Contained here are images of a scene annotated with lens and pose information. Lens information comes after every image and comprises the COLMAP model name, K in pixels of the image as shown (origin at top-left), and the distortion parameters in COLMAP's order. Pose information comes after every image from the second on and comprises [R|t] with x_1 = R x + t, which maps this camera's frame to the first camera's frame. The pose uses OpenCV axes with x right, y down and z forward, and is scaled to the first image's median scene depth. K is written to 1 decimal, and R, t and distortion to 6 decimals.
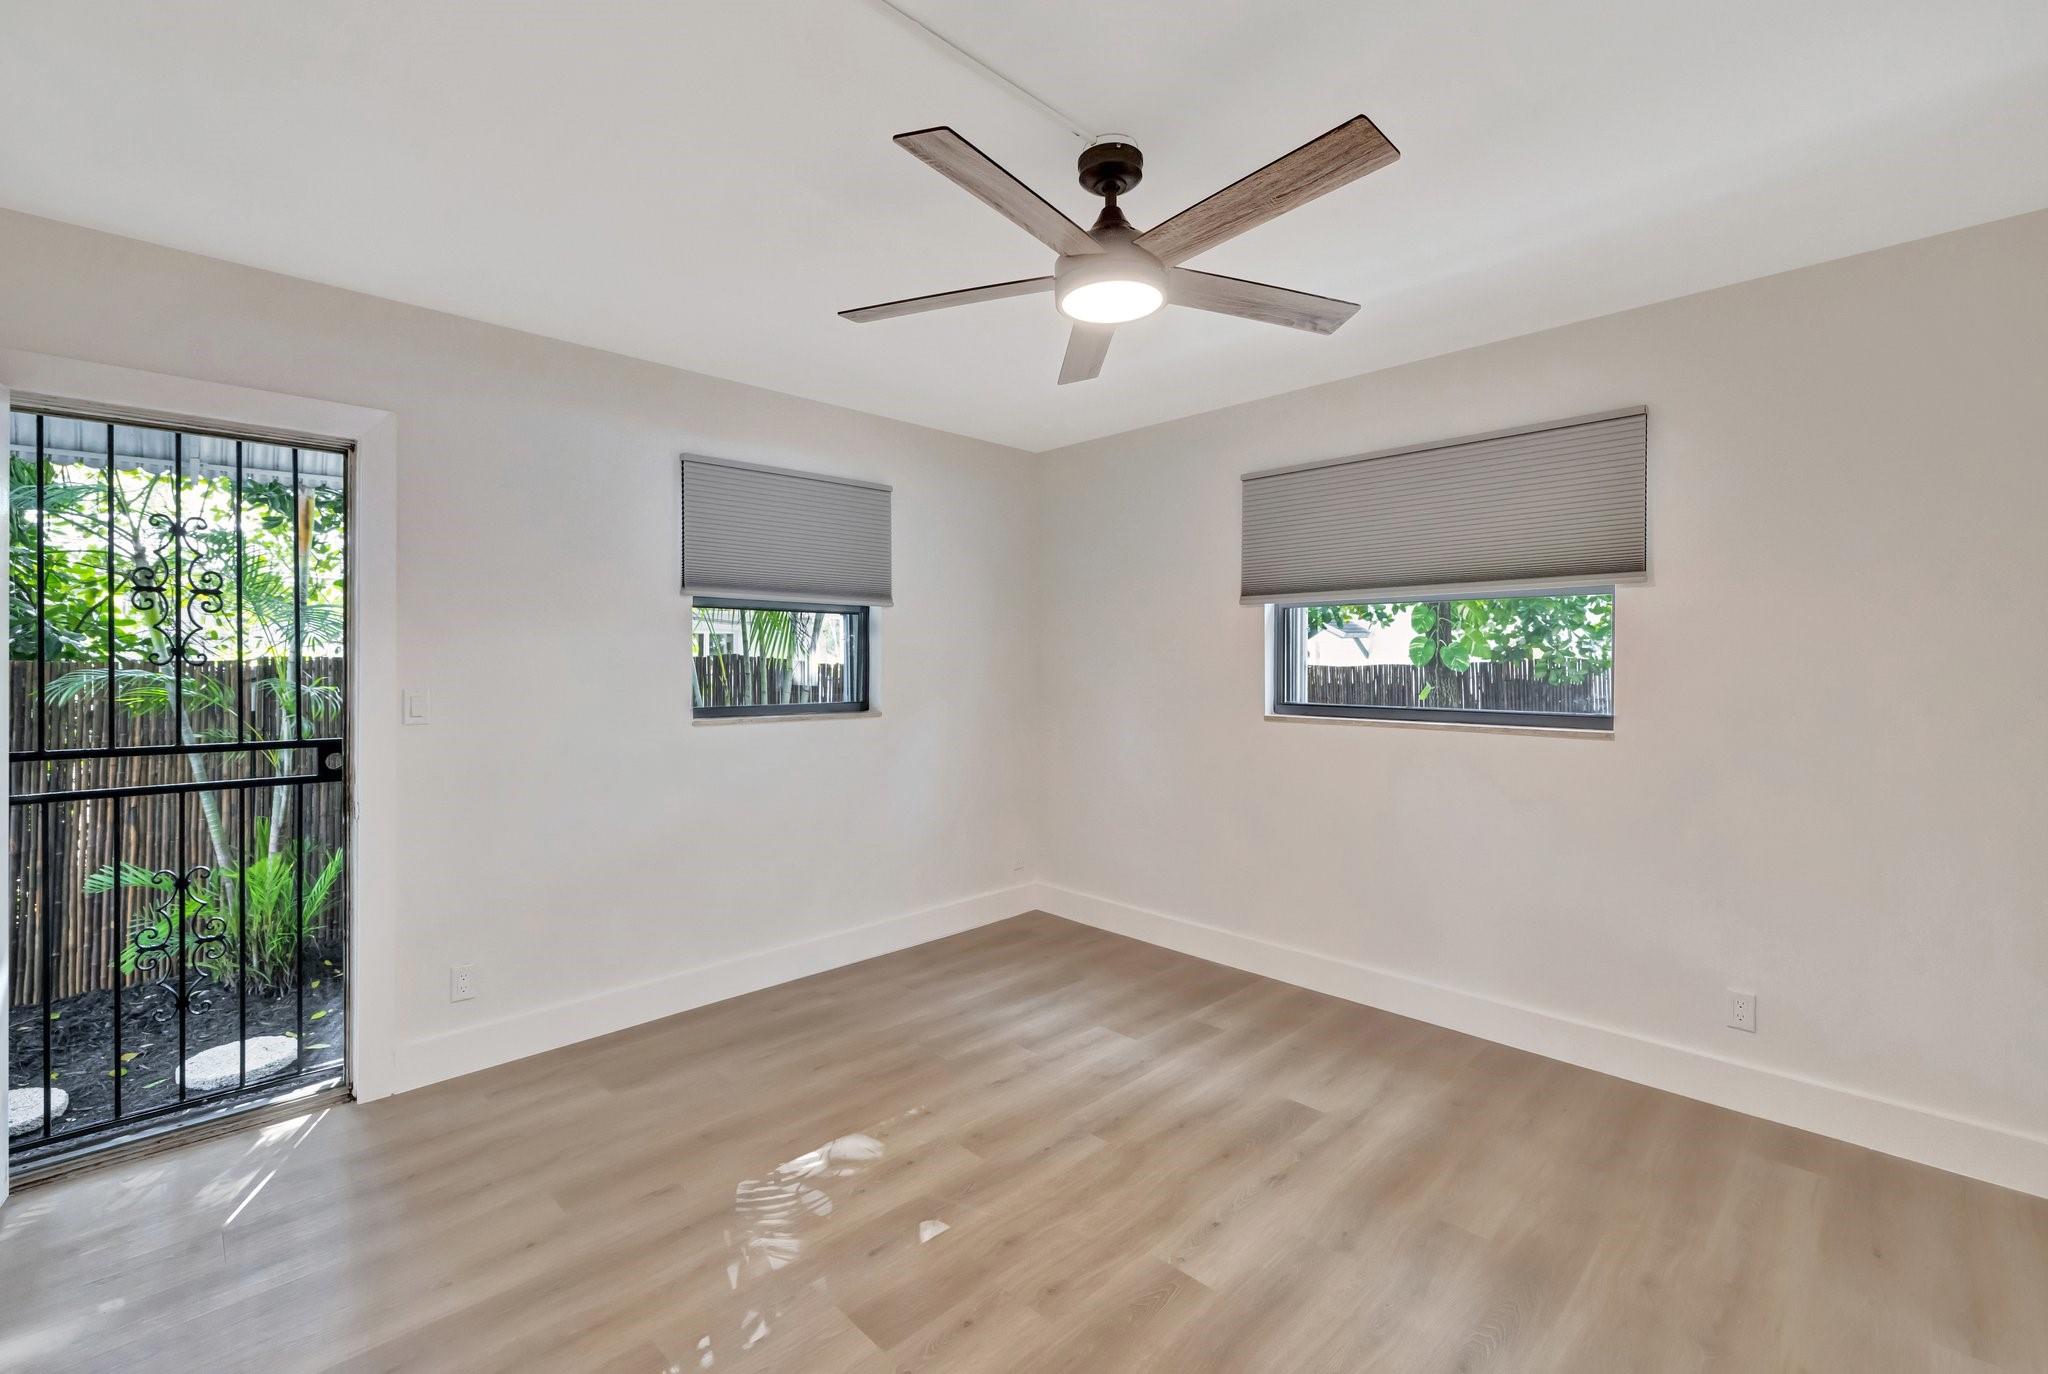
lens RADIAL K [[893.4, 0, 991.0], [0, 893.4, 670.4], [0, 0, 1]] dist [0.001376, 0.000432]
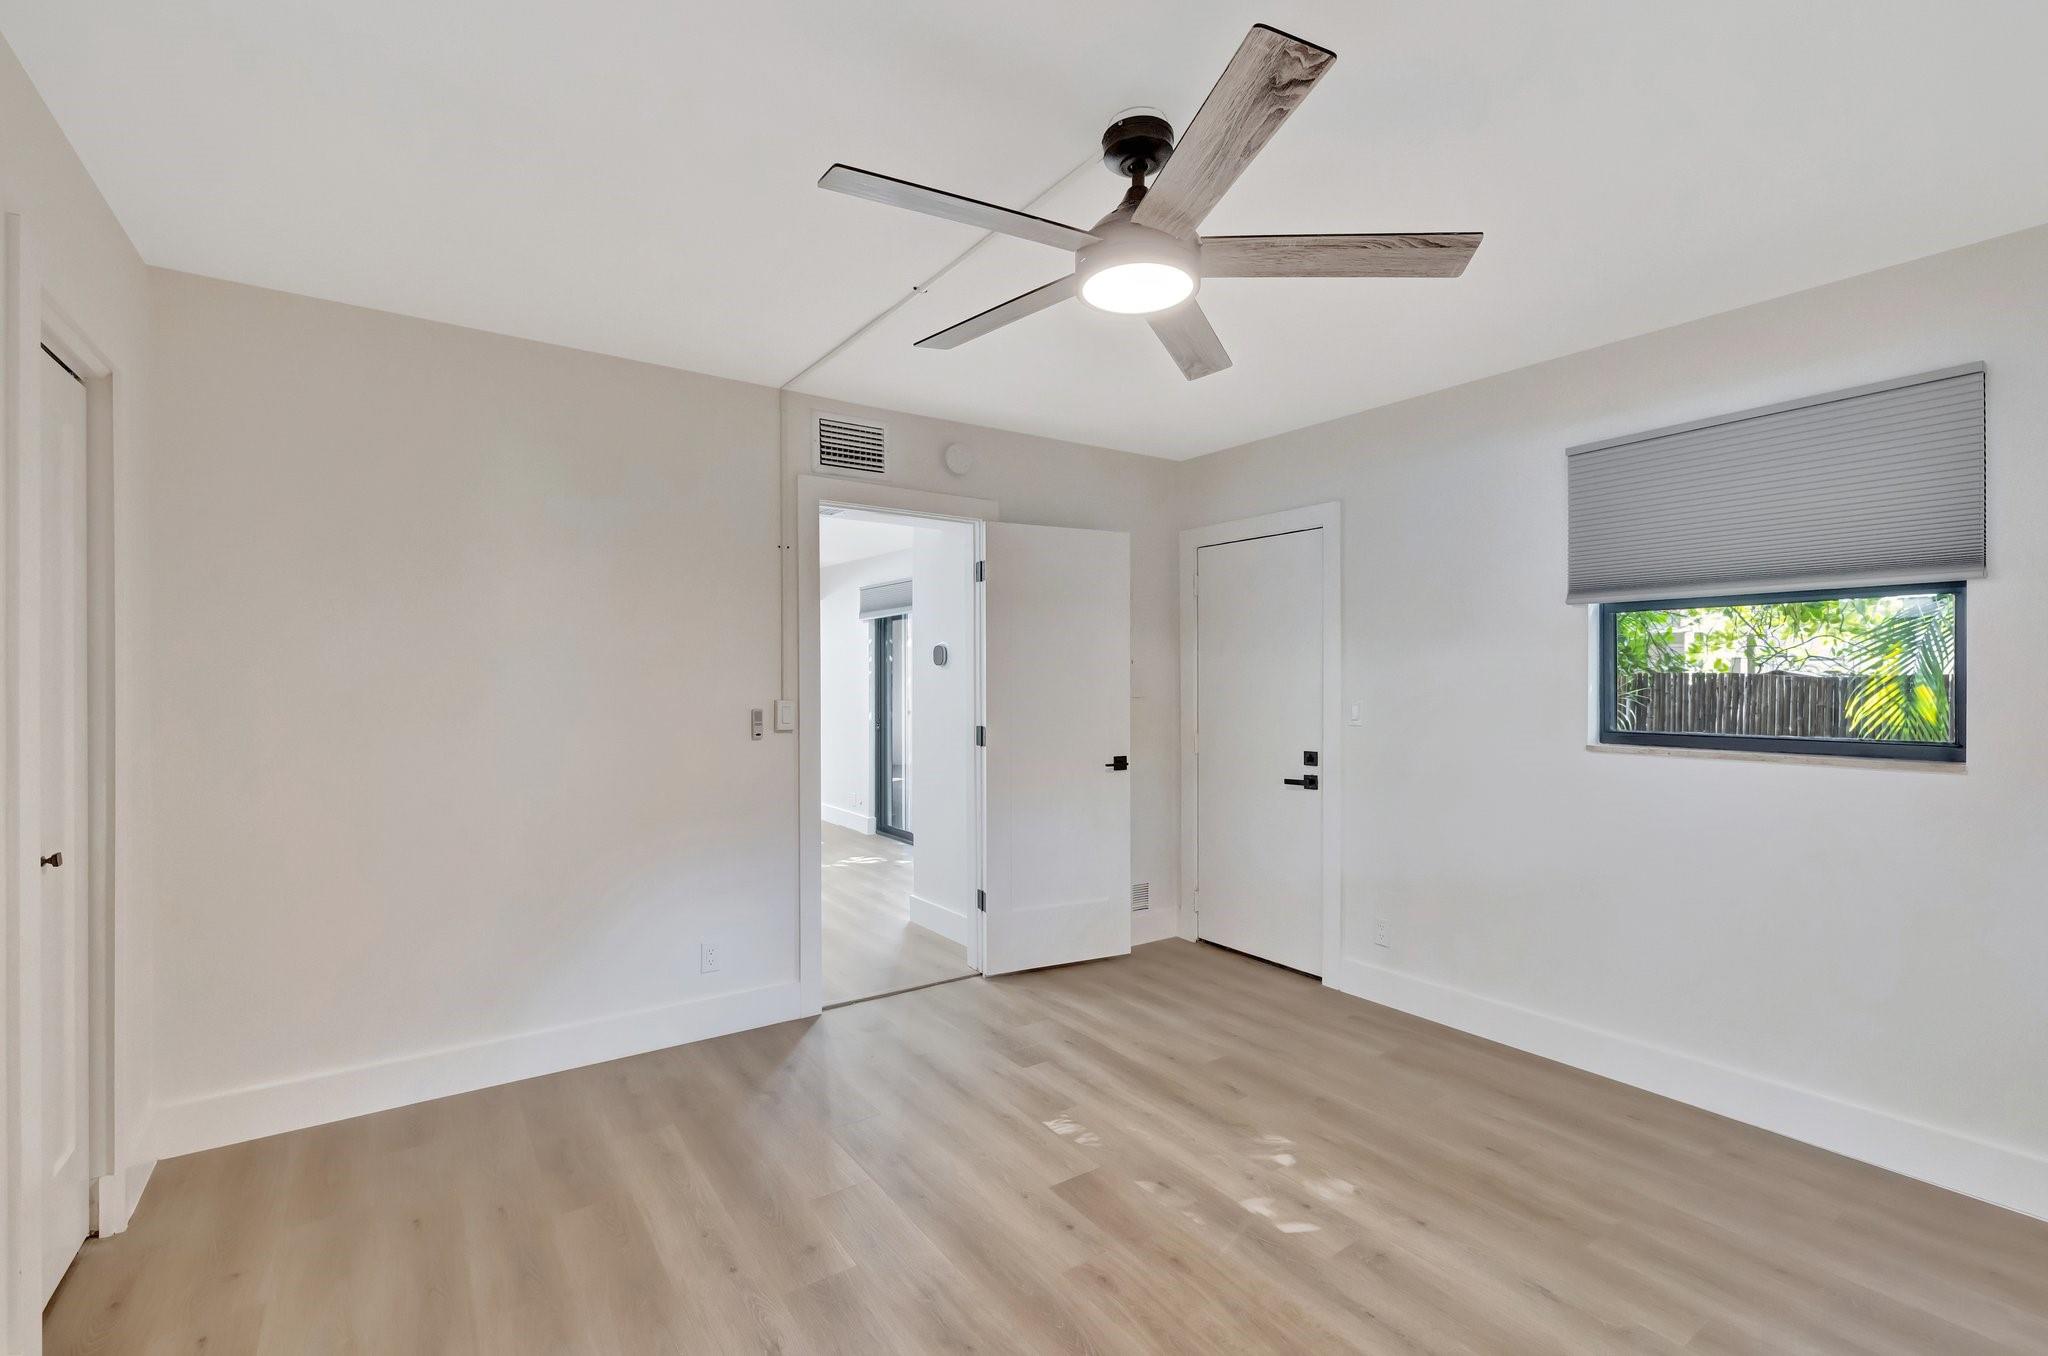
lens RADIAL K [[867.8, 0, 1029.8], [0, 867.8, 683.3], [0, 0, 1]] dist [0.001198, 0.000271]
pose [[-0.136032, 0.005823, -0.990687, 0.841317], [-0.007507, 0.999948, 0.006908, -0.008170], [0.990676, 0.008376, -0.135981, 0.812663]]
